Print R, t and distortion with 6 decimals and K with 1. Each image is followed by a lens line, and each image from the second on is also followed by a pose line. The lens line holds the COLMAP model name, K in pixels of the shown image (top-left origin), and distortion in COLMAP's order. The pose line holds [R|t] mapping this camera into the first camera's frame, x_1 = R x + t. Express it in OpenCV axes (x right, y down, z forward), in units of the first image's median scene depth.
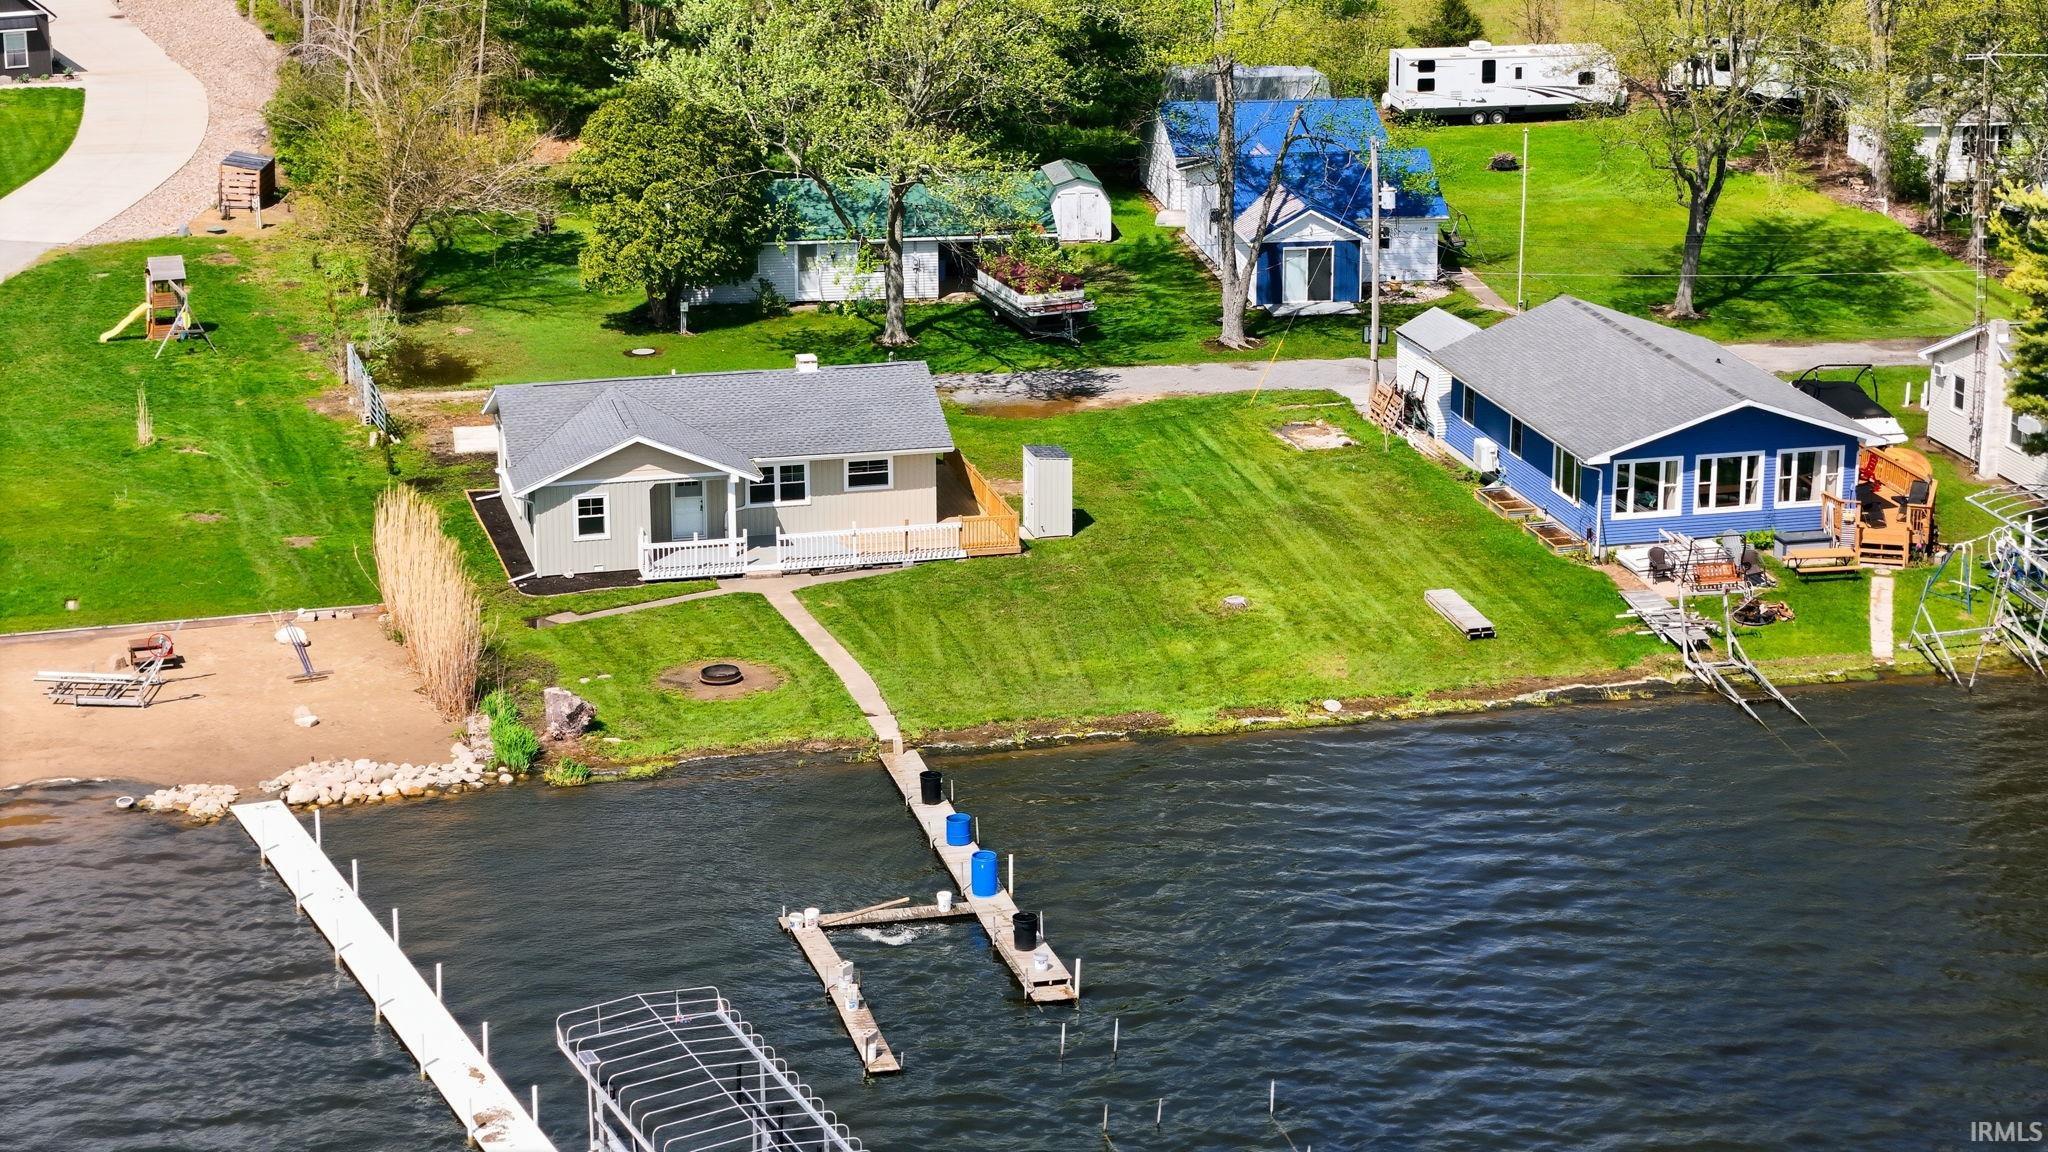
lens RADIAL K [[4107.5, 0, 1029.0], [0, 4107.5, 574.7], [0, 0, 1]] dist [-0.202630, 0.000000]
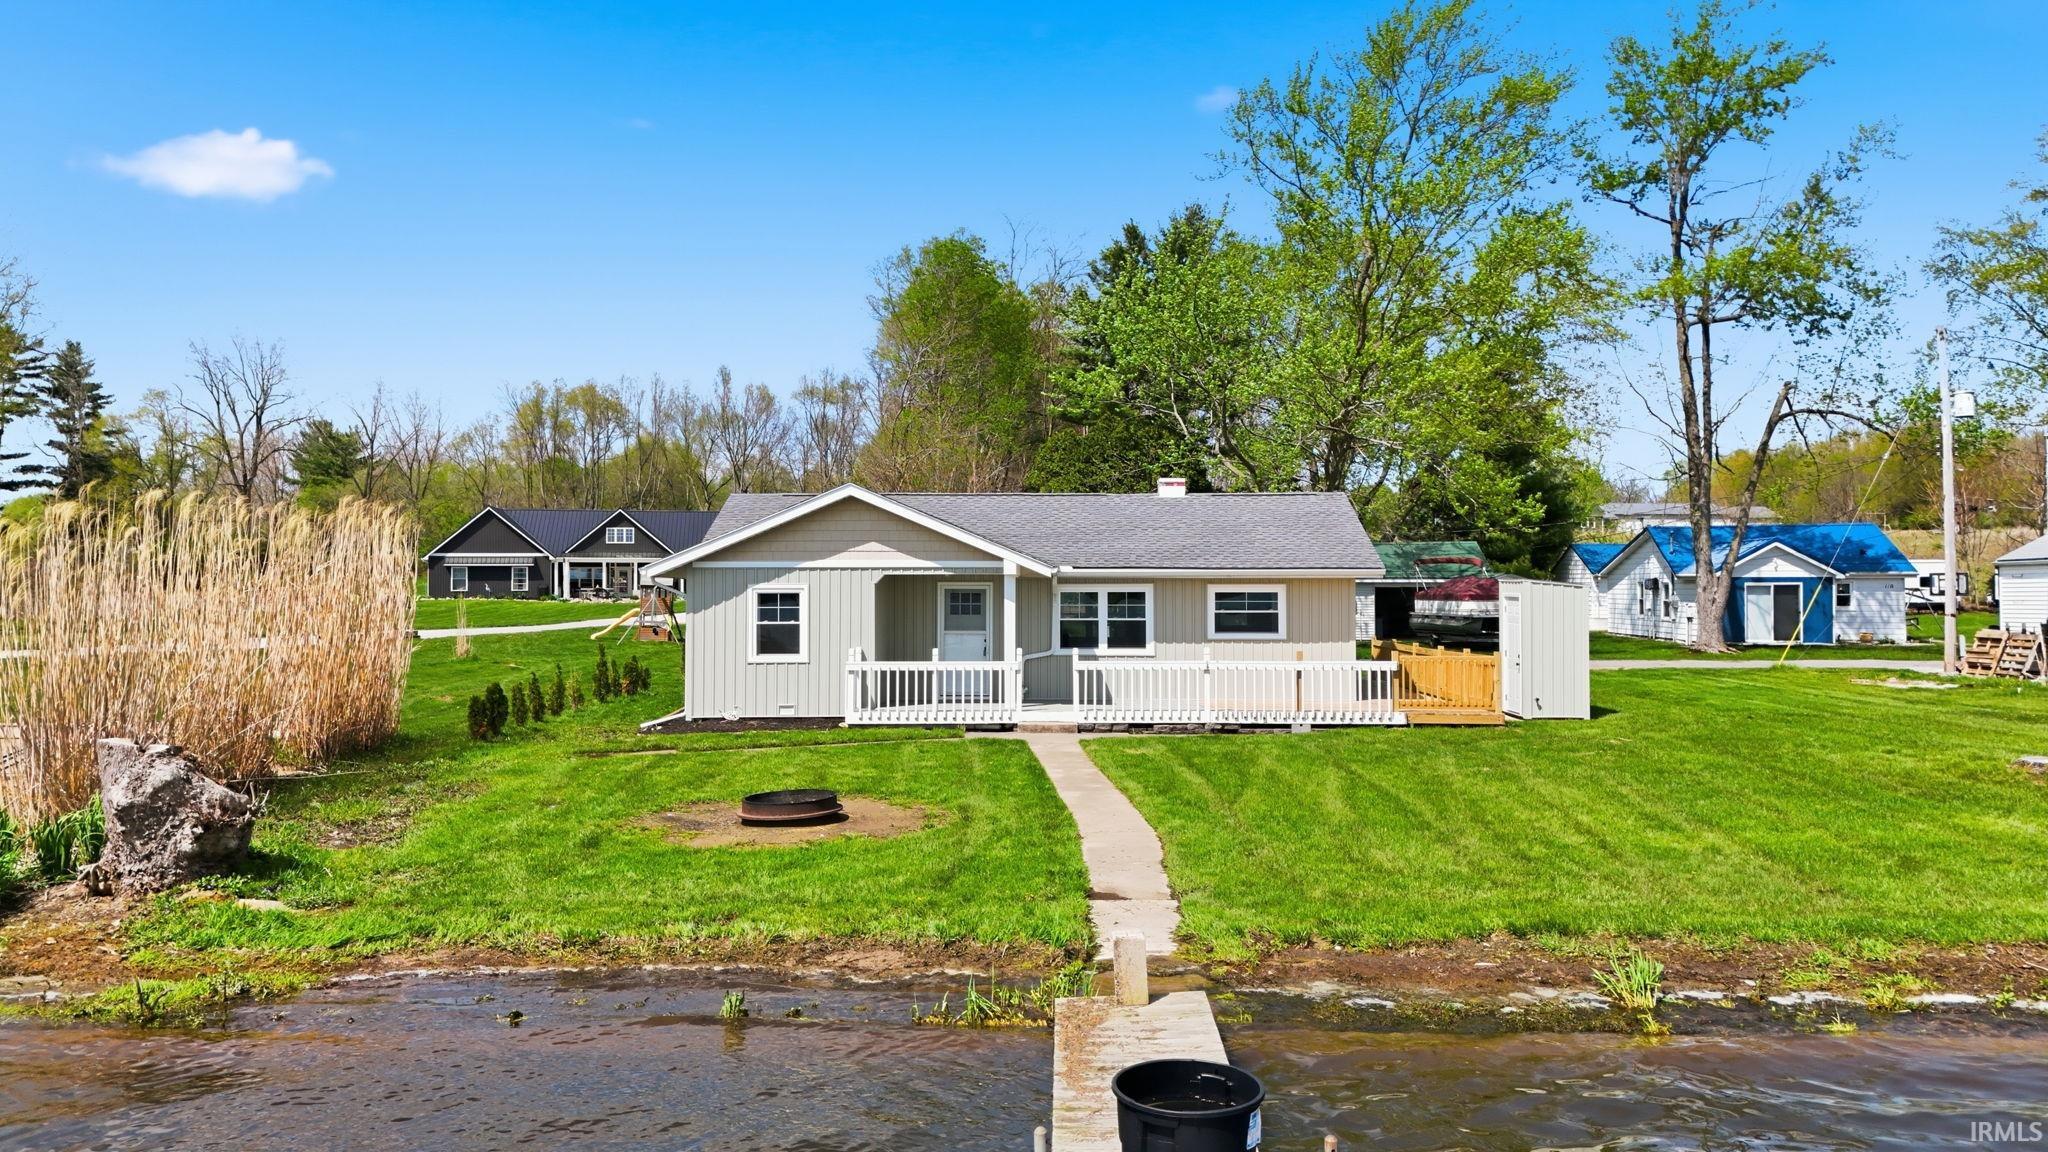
lens RADIAL K [[1501.9, 0, 1037.1], [0, 1501.9, 558.8], [0, 0, 1]] dist [0.065535, -0.050577]
pose [[0.968792, -0.003781, -0.247845, -0.012582], [-0.070668, 0.954175, -0.290787, 0.038686], [0.237586, 0.299227, 0.924130, 0.778319]]
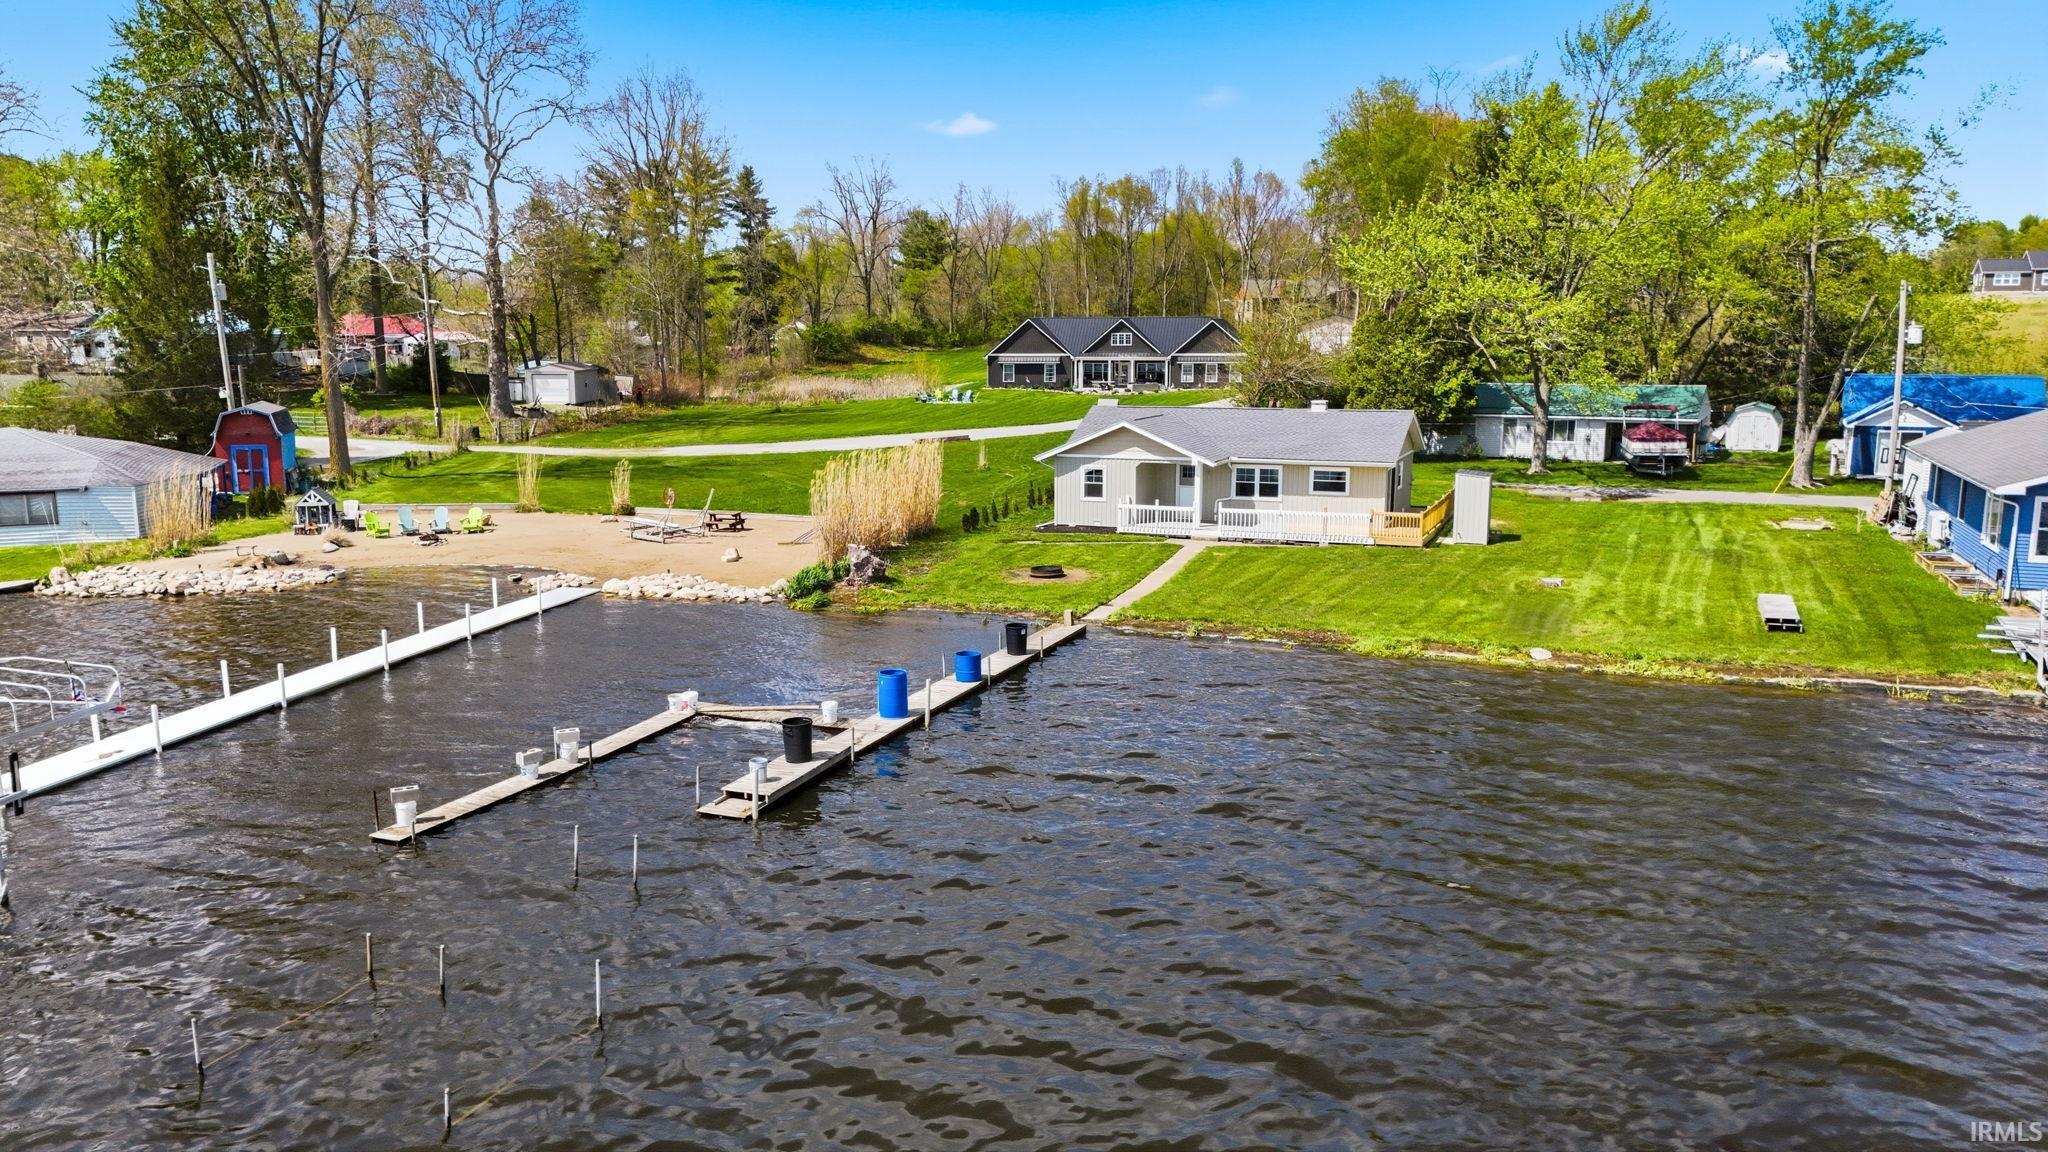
lens RADIAL K [[1501.9, 0, 1023.5], [0, 1501.9, 574.9], [0, 0, 1]] dist [0.065535, -0.050577]
pose [[0.809782, 0.096411, -0.578756, 0.157573], [-0.163534, 0.984405, -0.064828, 0.049714], [0.563480, 0.147143, 0.812920, 0.578573]]
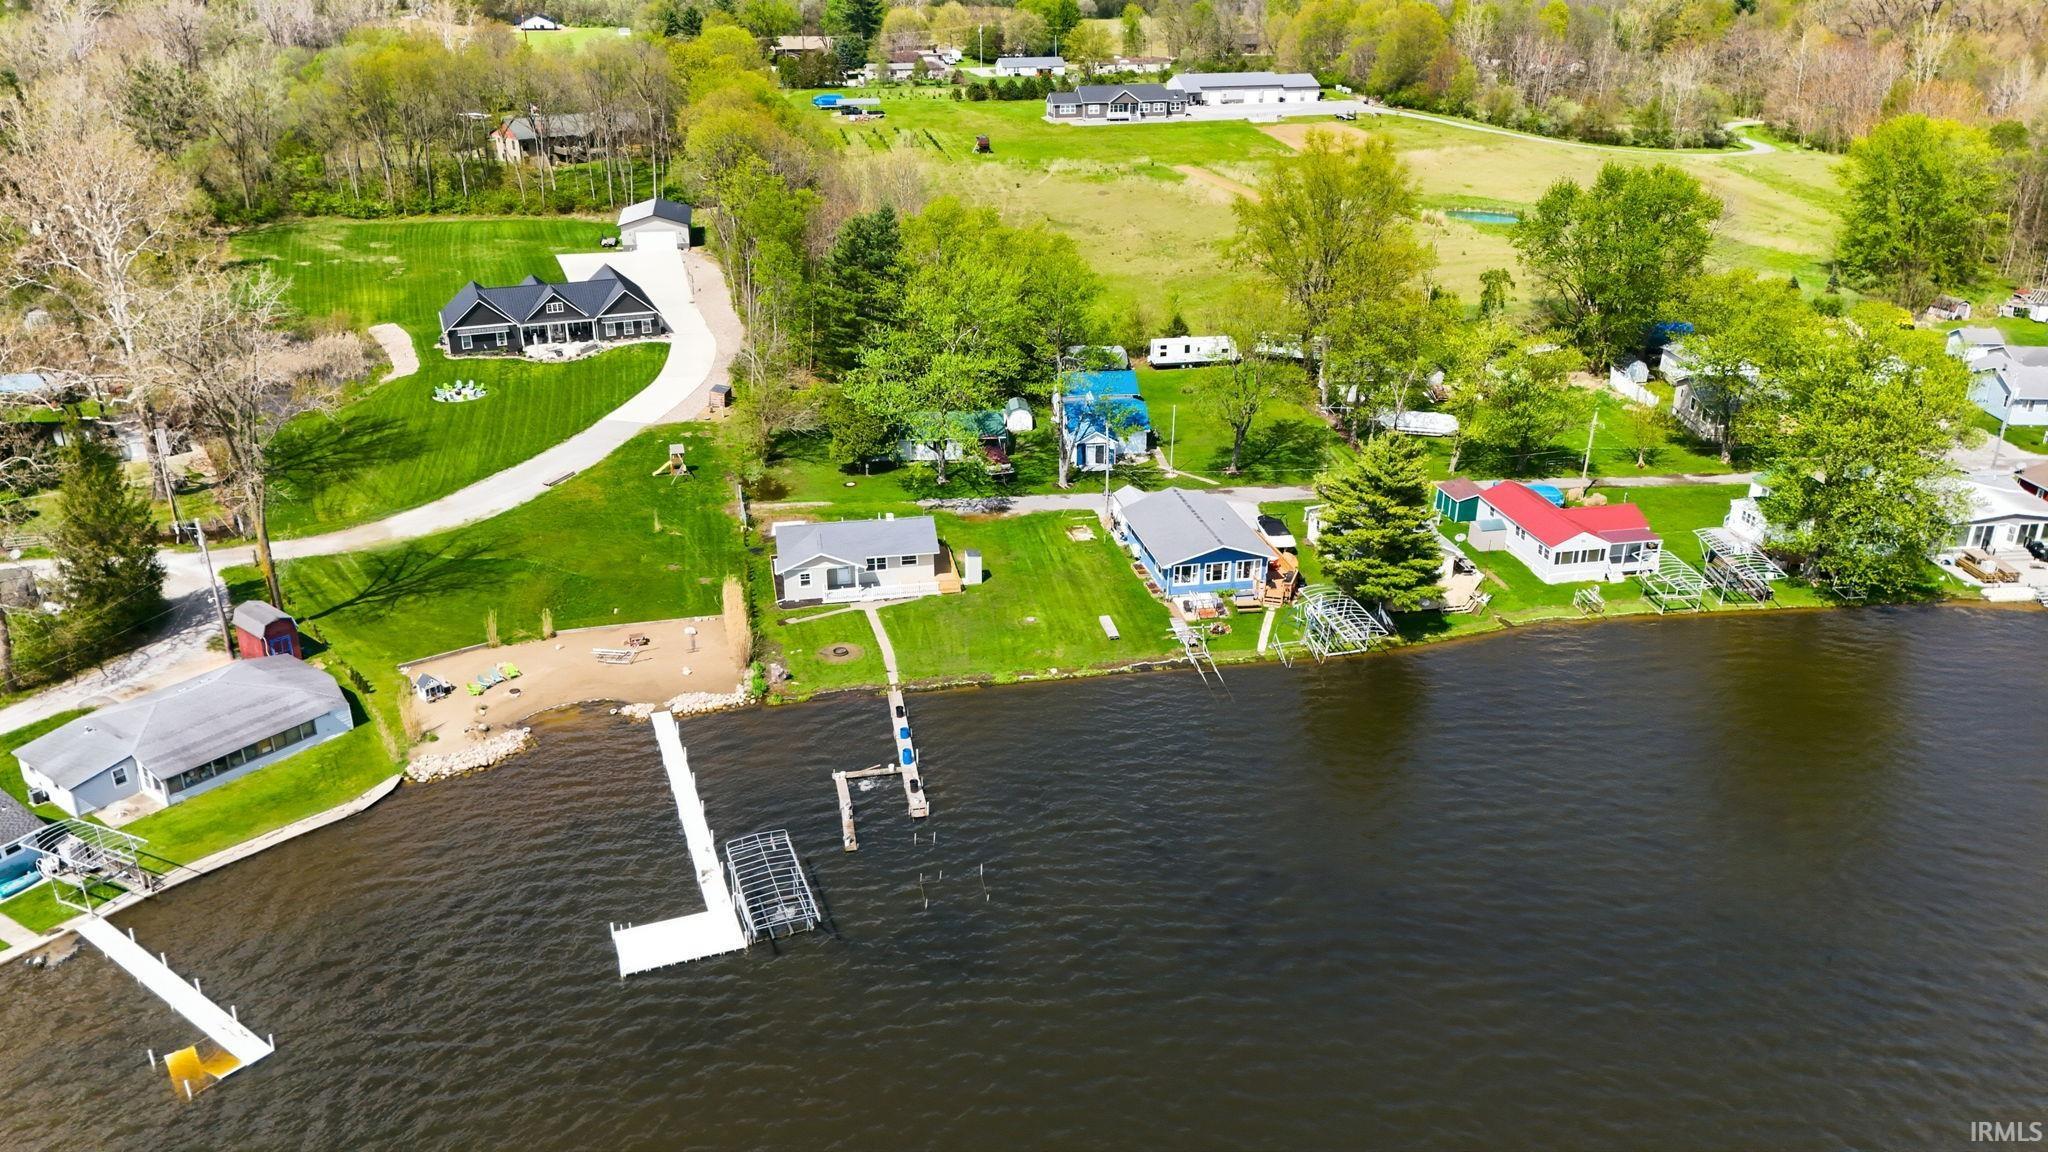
lens RADIAL K [[1501.9, 0, 1037.8], [0, 1501.9, 581.1], [0, 0, 1]] dist [0.065535, -0.050577]
pose [[0.998680, 0.020317, -0.047168, 0.097968], [-0.014611, 0.992870, 0.118303, -0.133781], [0.049235, -0.117457, 0.991857, -0.010259]]
